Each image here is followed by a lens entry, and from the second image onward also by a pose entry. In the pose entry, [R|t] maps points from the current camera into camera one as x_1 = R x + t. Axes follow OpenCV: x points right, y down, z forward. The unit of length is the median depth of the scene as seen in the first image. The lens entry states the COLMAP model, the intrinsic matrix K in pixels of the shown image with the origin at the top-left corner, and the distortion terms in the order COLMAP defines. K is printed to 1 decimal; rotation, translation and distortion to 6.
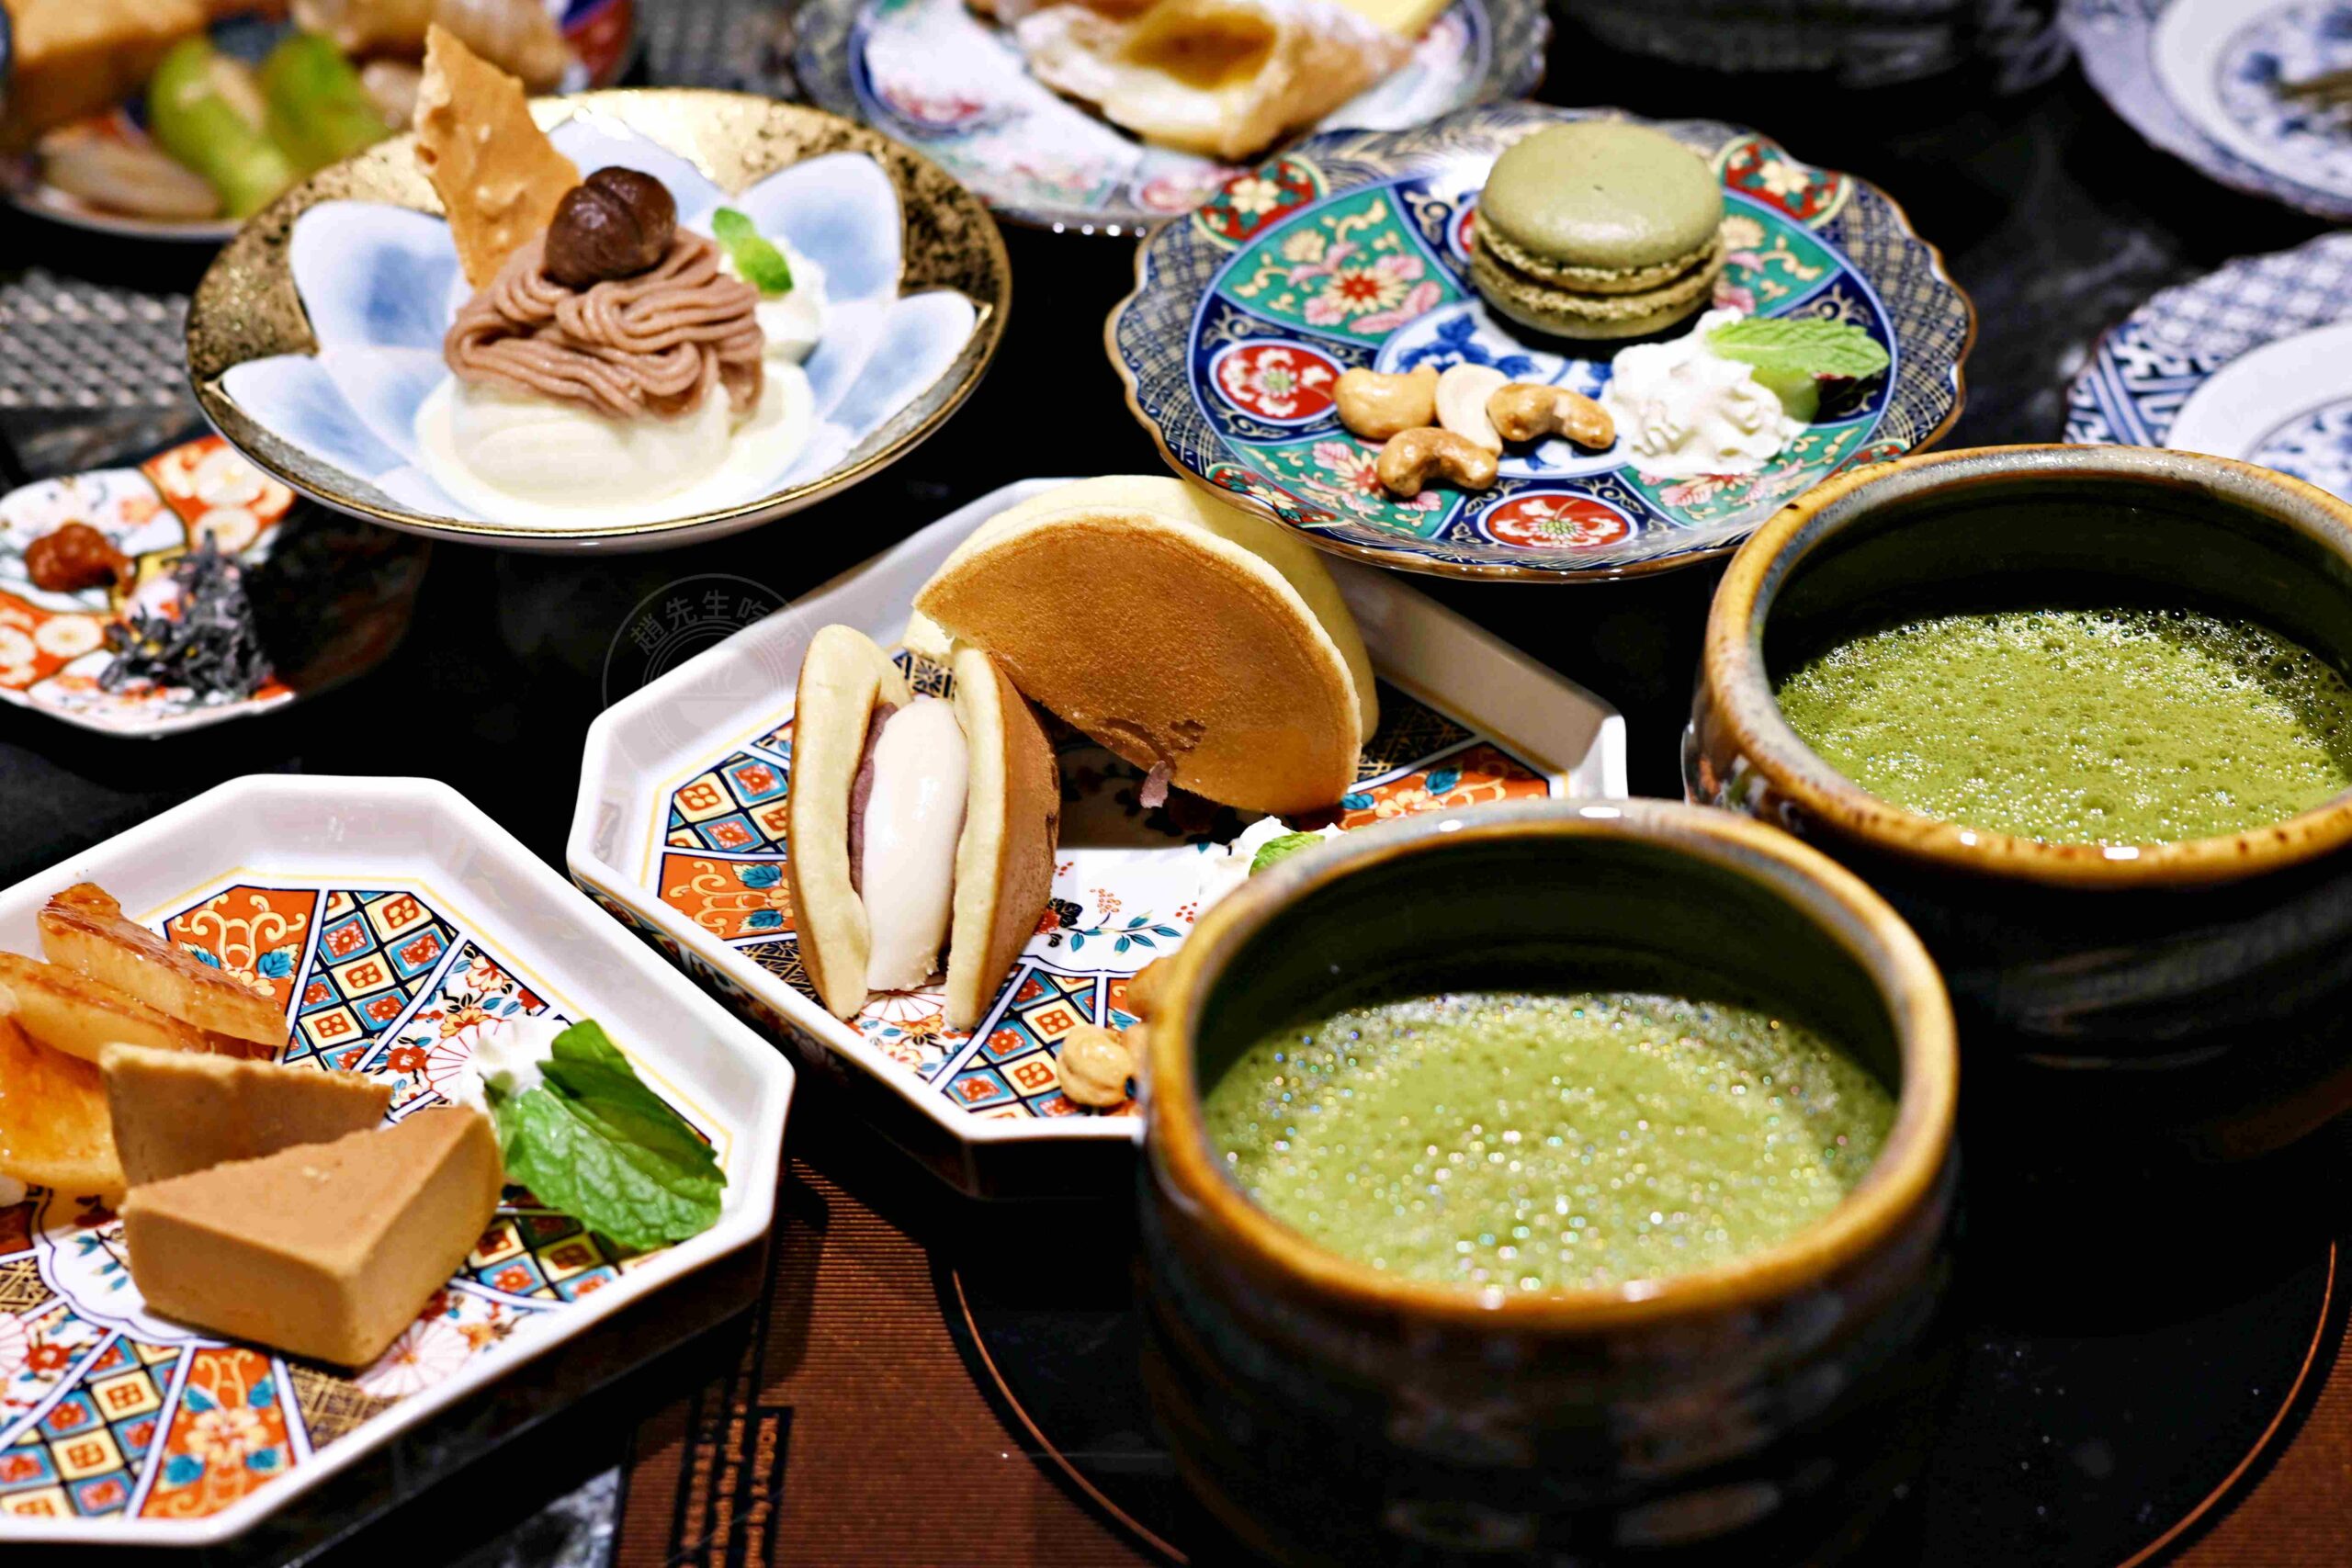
lens RADIAL K [[4567.3, 0, 1176.0], [0, 4567.3, 784.0], [0, 0, 1]] dist [-0.015866, 0.132861]
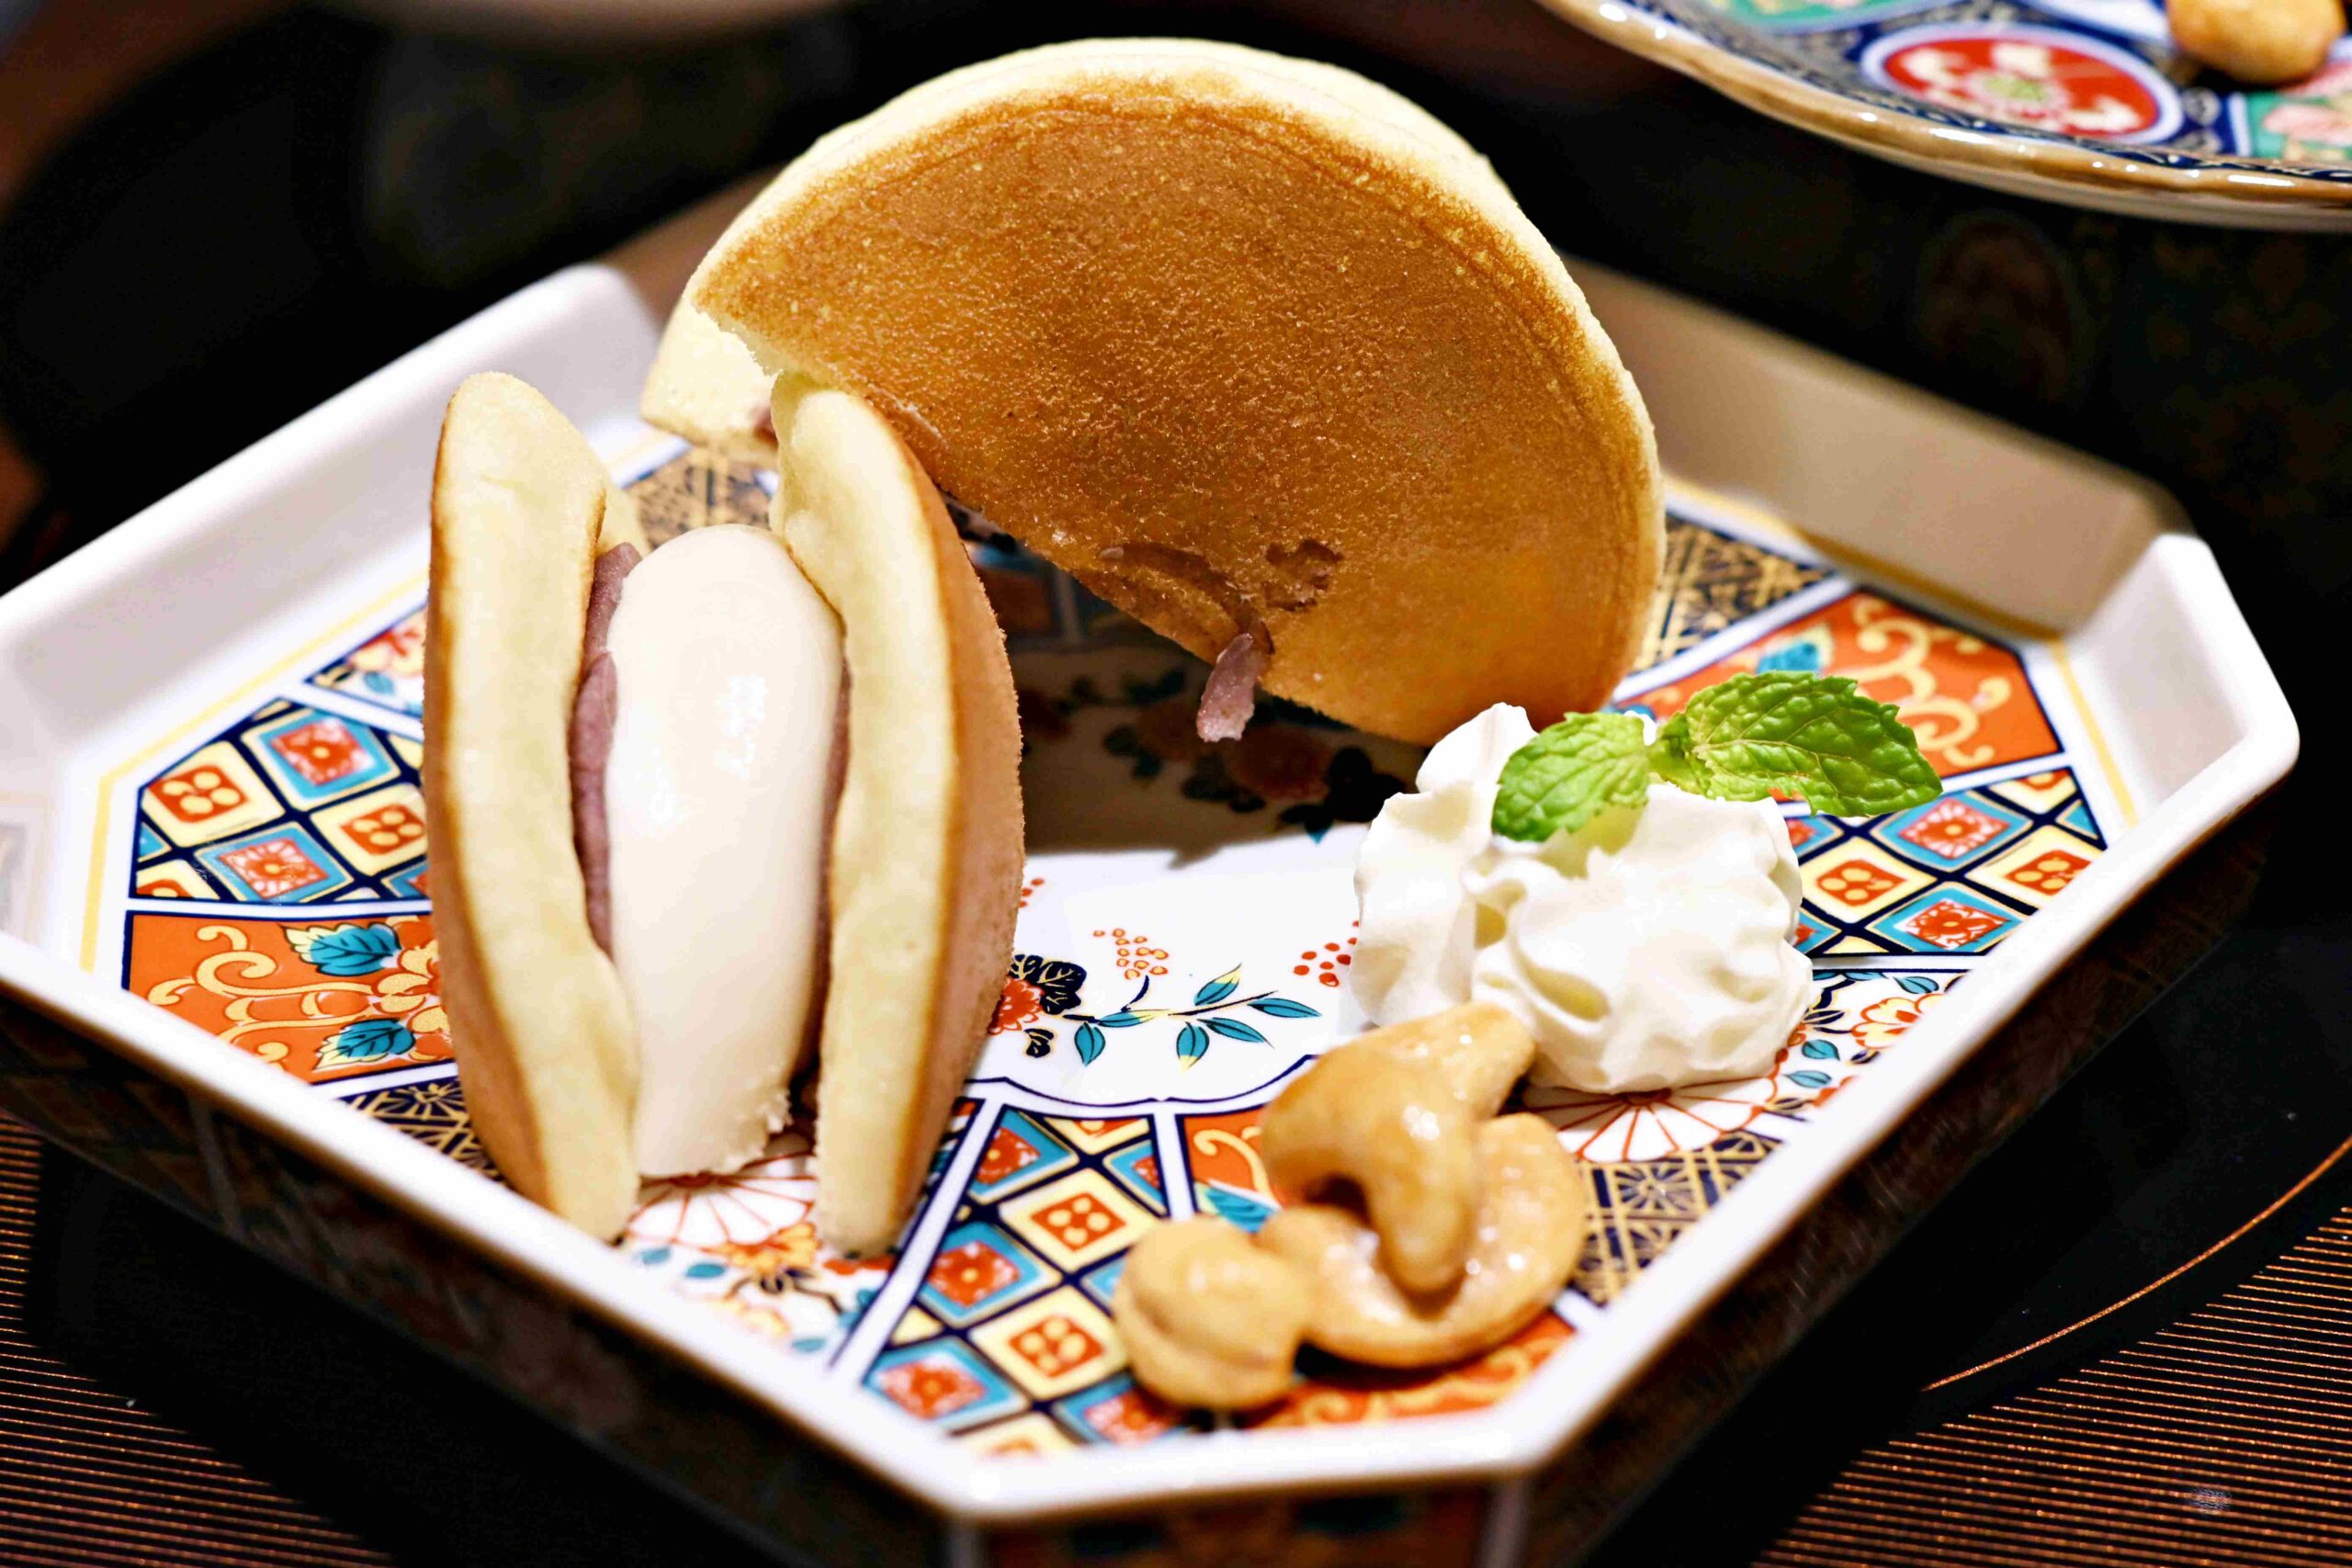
lens RADIAL K [[4567.3, 0, 1176.0], [0, 4567.3, 784.0], [0, 0, 1]] dist [-0.015866, 0.132861]
pose [[0.988451, -0.055052, 0.141187, -0.074648], [0.063474, 0.996419, -0.055859, 0.034701], [-0.137606, 0.064176, 0.988406, 0.553844]]
